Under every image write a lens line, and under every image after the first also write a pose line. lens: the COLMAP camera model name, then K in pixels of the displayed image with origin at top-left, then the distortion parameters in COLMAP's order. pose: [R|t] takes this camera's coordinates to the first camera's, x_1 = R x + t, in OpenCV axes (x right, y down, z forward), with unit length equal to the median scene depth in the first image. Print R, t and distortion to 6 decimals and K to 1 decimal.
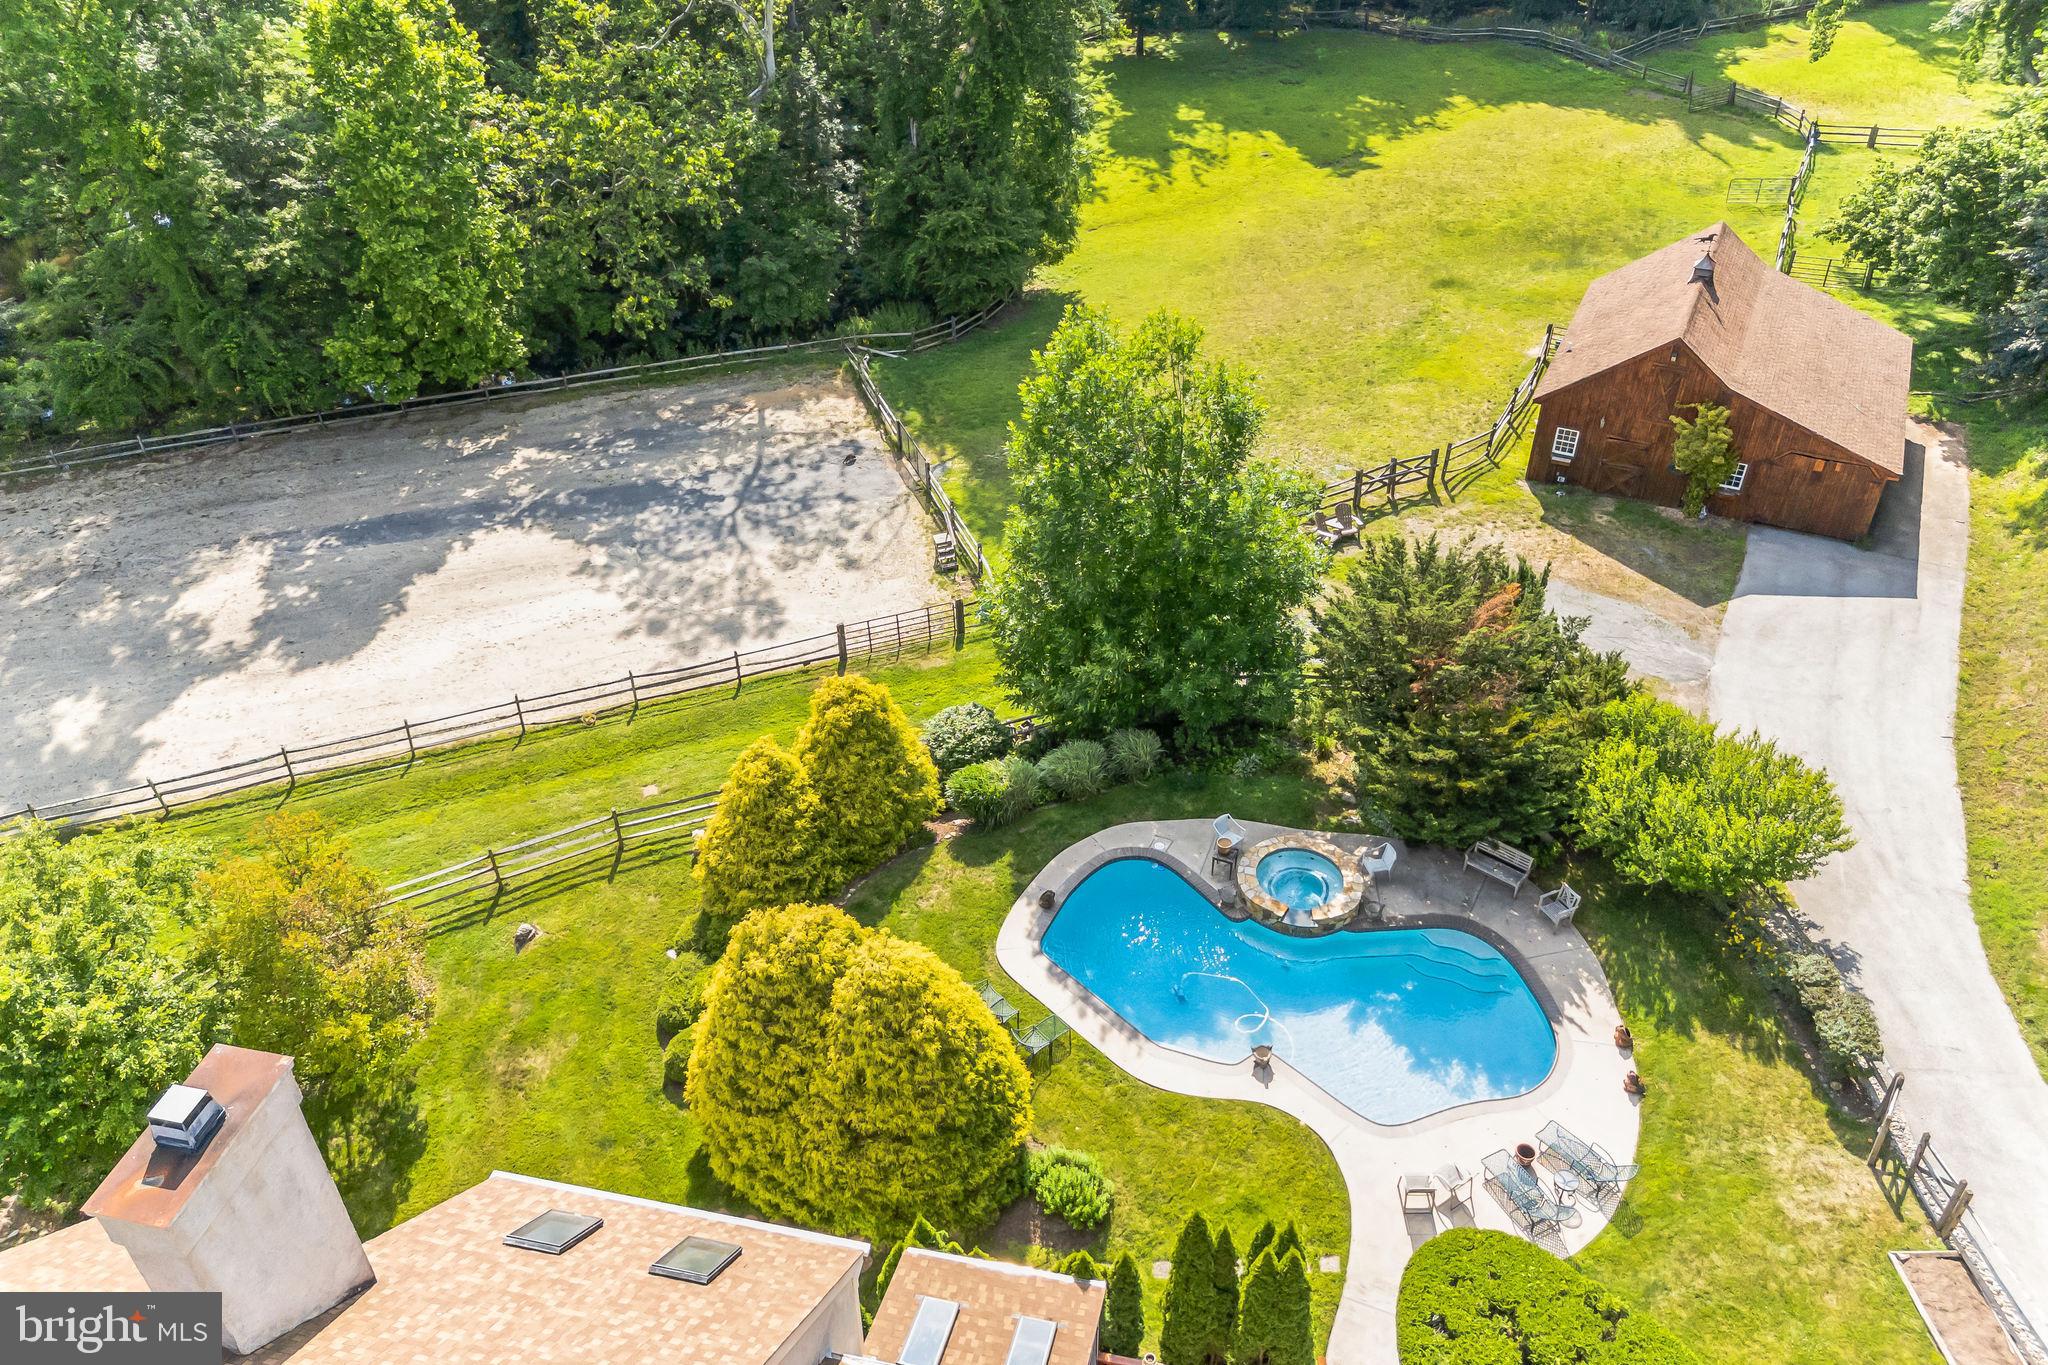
lens RADIAL K [[1505.9, 0, 1036.8], [0, 1505.9, 678.7], [0, 0, 1]] dist [0.073550, -0.067630]
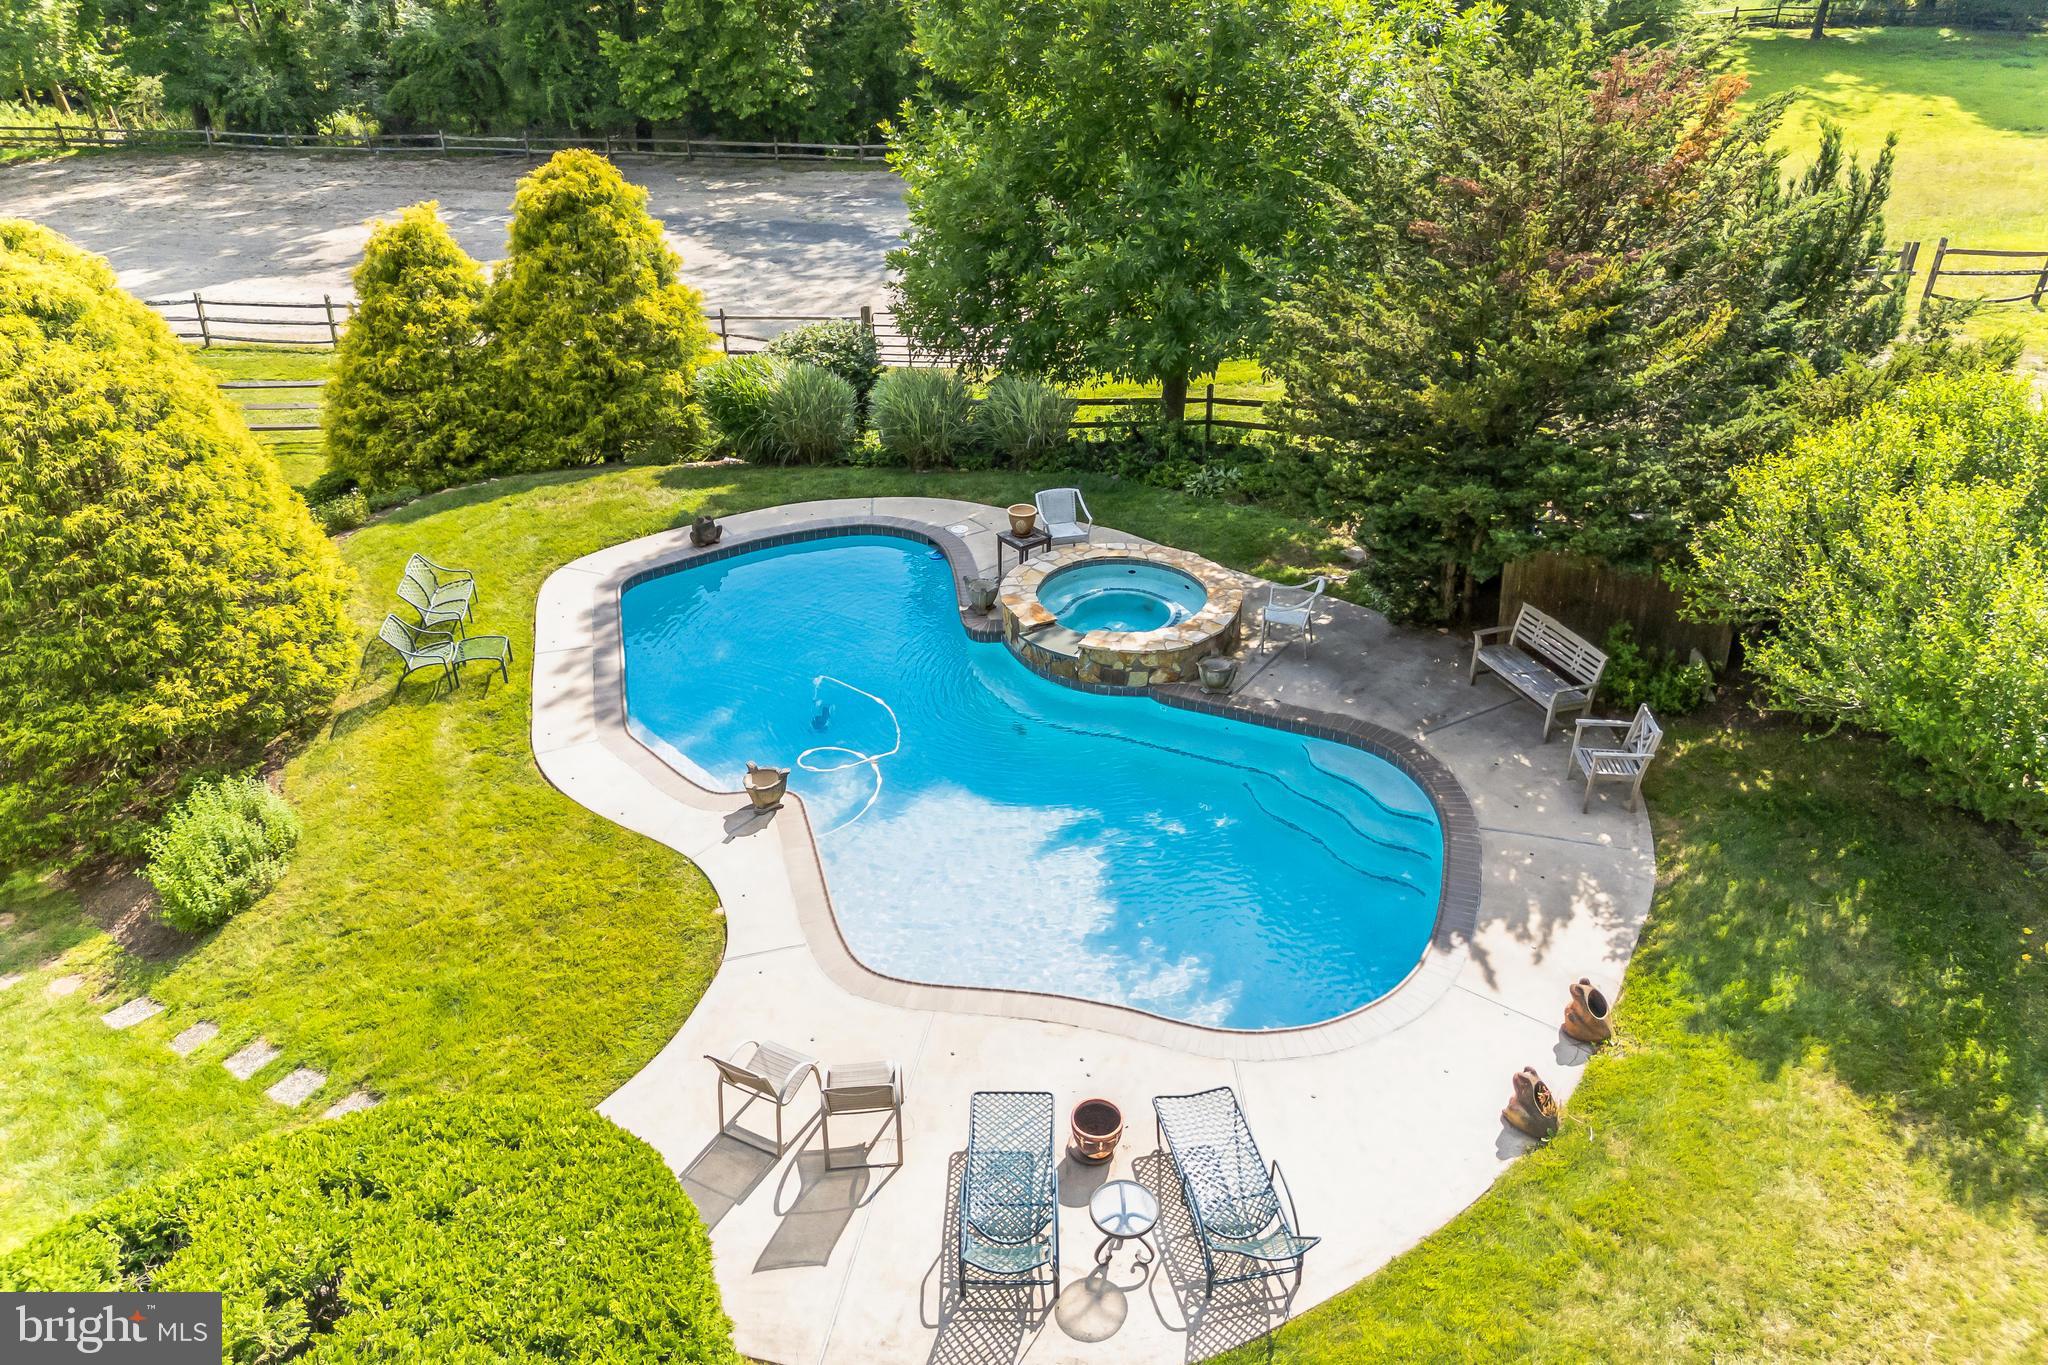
lens RADIAL K [[1507.1, 0, 1024.0], [0, 1507.1, 682.5], [0, 0, 1]] dist [0.085178, -0.120533]
pose [[0.878683, 0.237567, -0.414099, 0.275761], [-0.280633, 0.958738, -0.045454, 0.146429], [0.386214, 0.156150, 0.909096, 0.407259]]
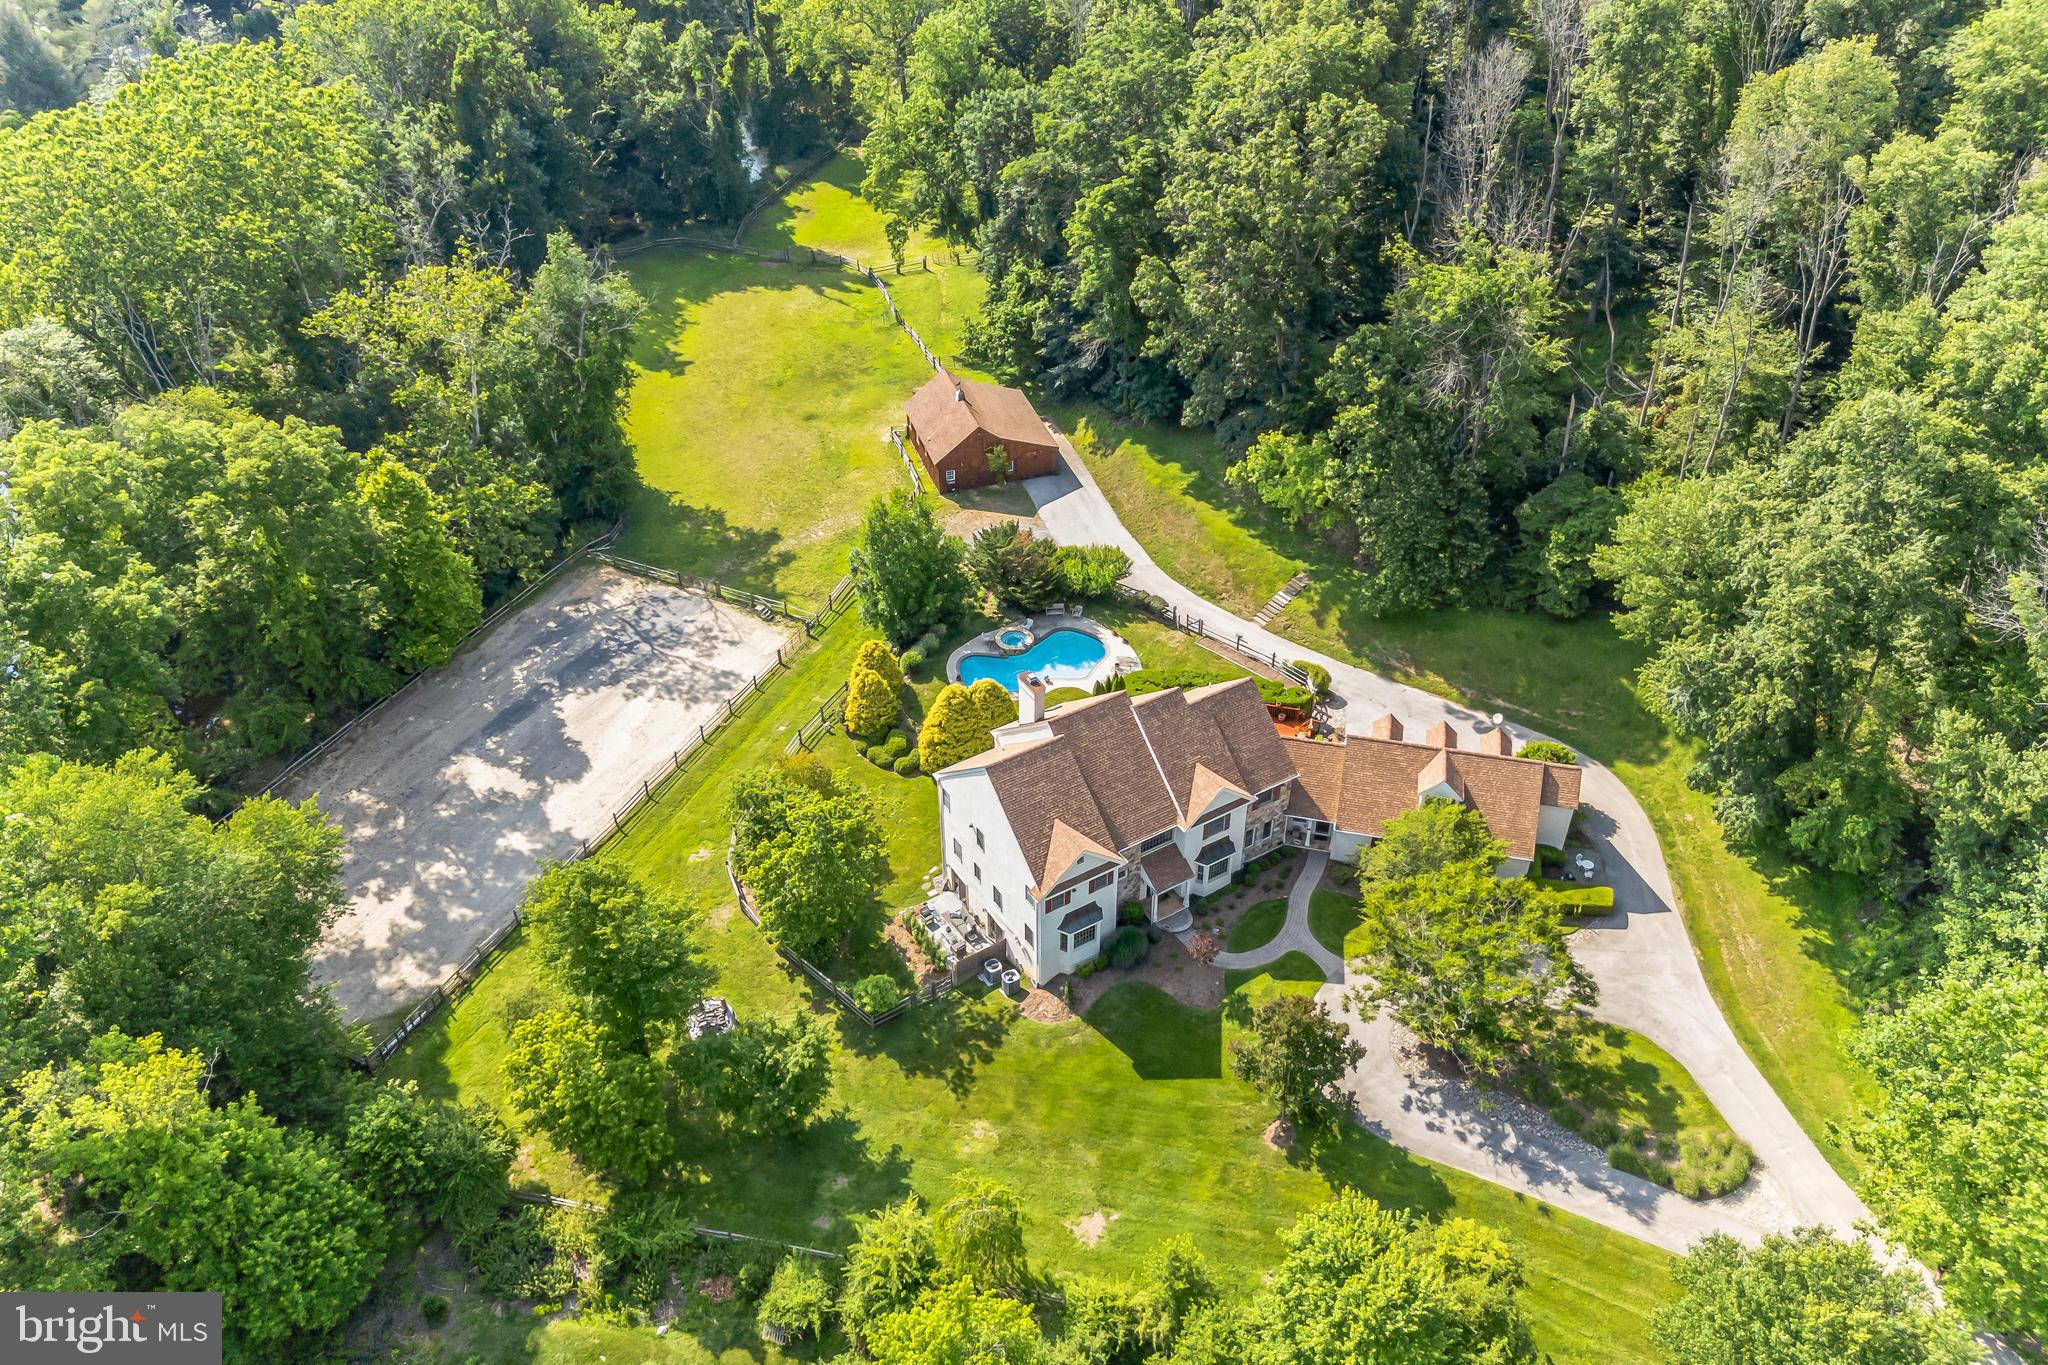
lens RADIAL K [[1507.1, 0, 1024.0], [0, 1507.1, 682.5], [0, 0, 1]] dist [0.085178, -0.120533]
pose [[0.724436, -0.428676, 0.539842, -1.181801], [0.421815, 0.895062, 0.144696, -0.179480], [-0.545220, 0.122891, 0.829236, -1.229726]]
